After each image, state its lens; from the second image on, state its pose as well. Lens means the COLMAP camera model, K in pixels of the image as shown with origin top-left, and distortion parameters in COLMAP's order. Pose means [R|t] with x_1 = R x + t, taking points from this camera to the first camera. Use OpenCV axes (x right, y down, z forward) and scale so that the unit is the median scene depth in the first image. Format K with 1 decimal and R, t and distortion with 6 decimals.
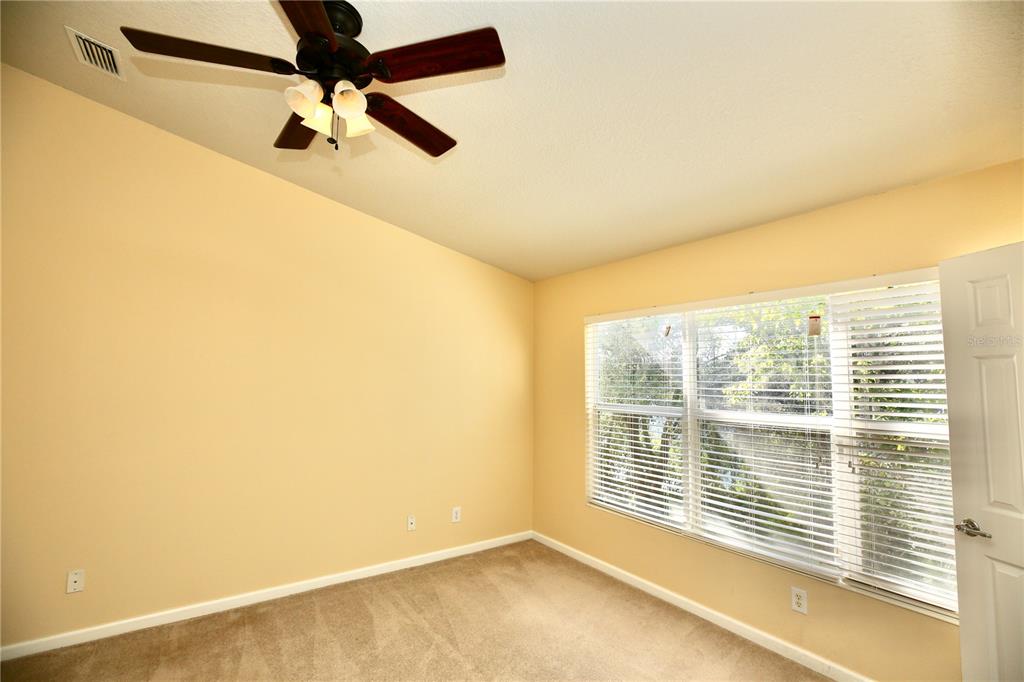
lens RADIAL K [[462.2, 0, 512.0], [0, 462.2, 341.0], [0, 0, 1]] dist [-0.023618, -0.000042]
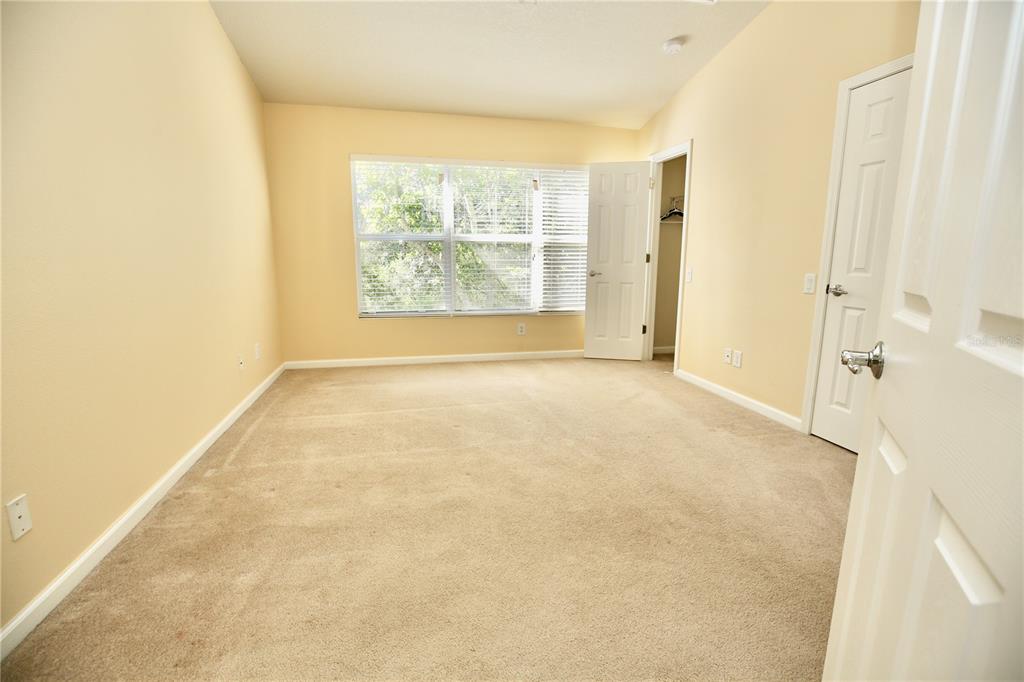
lens RADIAL K [[462.2, 0, 512.0], [0, 462.2, 341.0], [0, 0, 1]] dist [-0.023618, -0.000042]
pose [[0.381251, -0.178760, 0.907024, -1.184059], [-0.076104, 0.971728, 0.223501, 0.168618], [-0.921334, -0.154239, 0.356868, 0.303224]]
